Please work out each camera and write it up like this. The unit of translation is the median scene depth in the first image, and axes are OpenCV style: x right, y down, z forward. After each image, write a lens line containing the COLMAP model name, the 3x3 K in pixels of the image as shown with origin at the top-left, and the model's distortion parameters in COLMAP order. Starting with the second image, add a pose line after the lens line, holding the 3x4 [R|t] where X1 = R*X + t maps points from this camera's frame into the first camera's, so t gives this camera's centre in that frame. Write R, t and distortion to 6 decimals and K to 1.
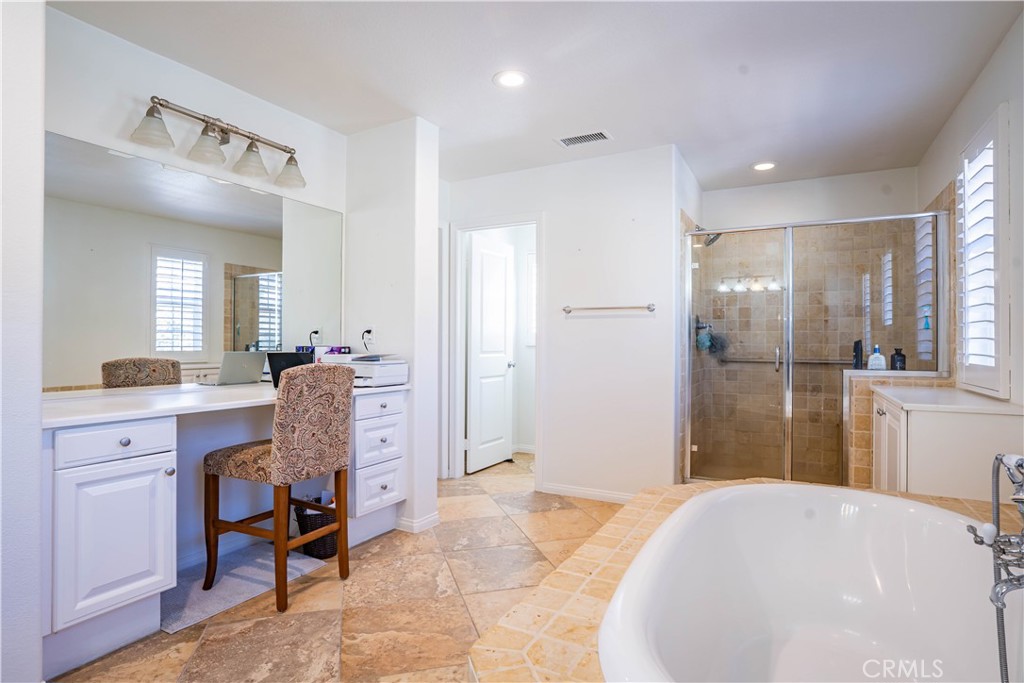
lens RADIAL K [[542.7, 0, 513.4], [0, 542.7, 338.9], [0, 0, 1]] dist [-0.029723, 0.001261]
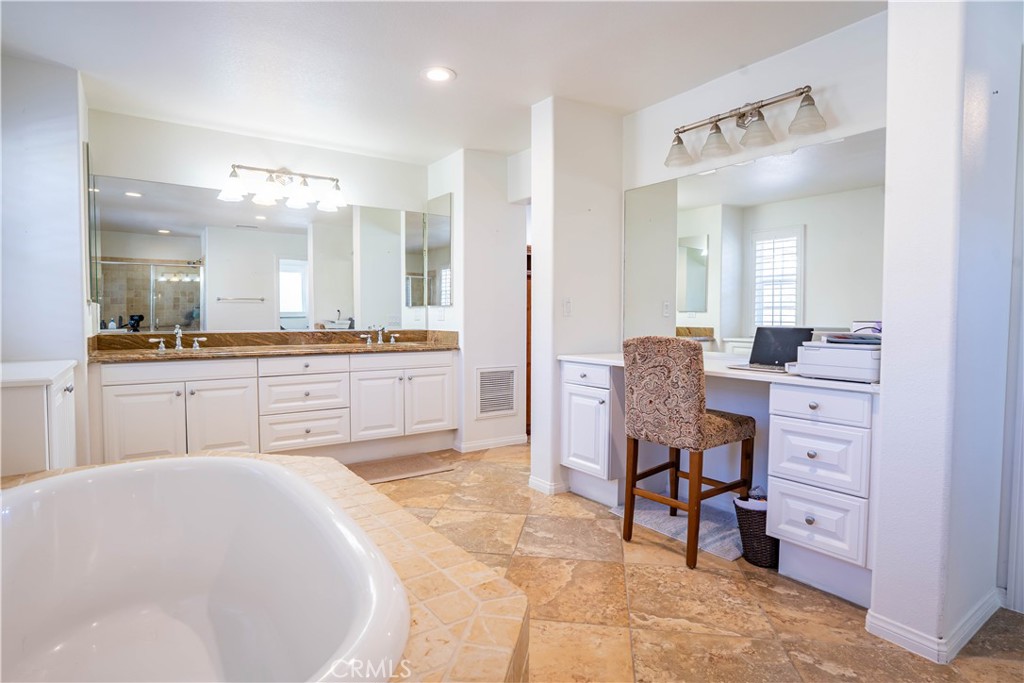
lens RADIAL K [[542.7, 0, 512.4], [0, 542.7, 344.6], [0, 0, 1]] dist [-0.029723, 0.001261]
pose [[-0.445012, 0.036865, -0.894766, 0.663720], [-0.000715, 0.999137, 0.041521, 0.018758], [0.895524, 0.019117, -0.444602, 1.153862]]
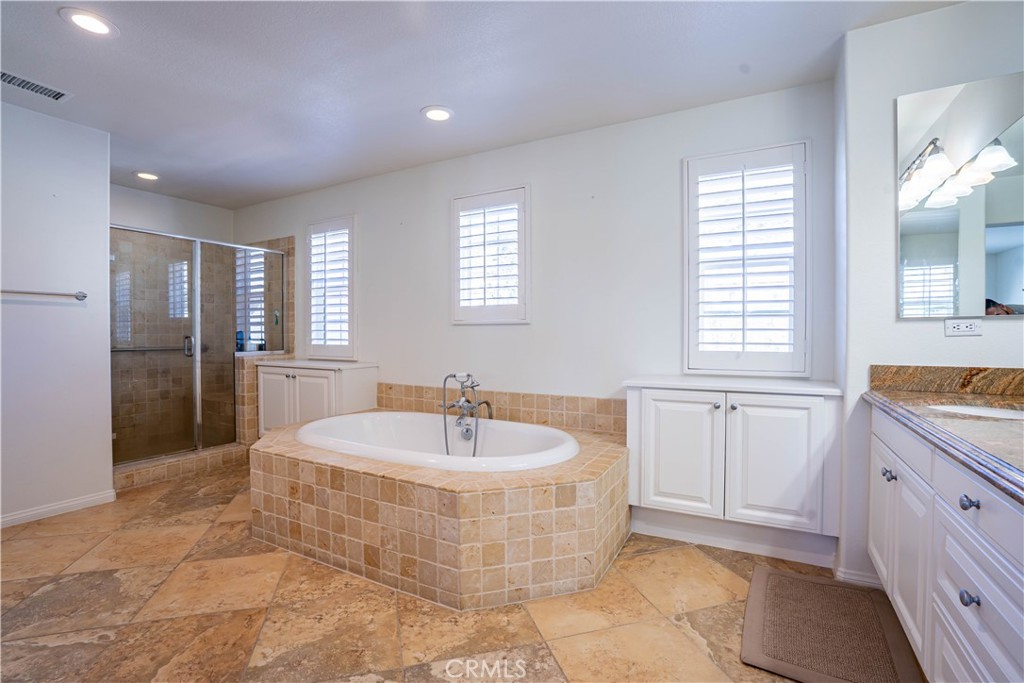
lens RADIAL K [[466.2, 0, 508.4], [0, 466.2, 339.0], [0, 0, 1]] dist [-0.004430, 0.000551]
pose [[0.024863, -0.016915, 0.999548, -0.798299], [-0.005129, 0.999842, 0.017048, -0.001774], [-0.999678, -0.005550, 0.024773, 0.356418]]
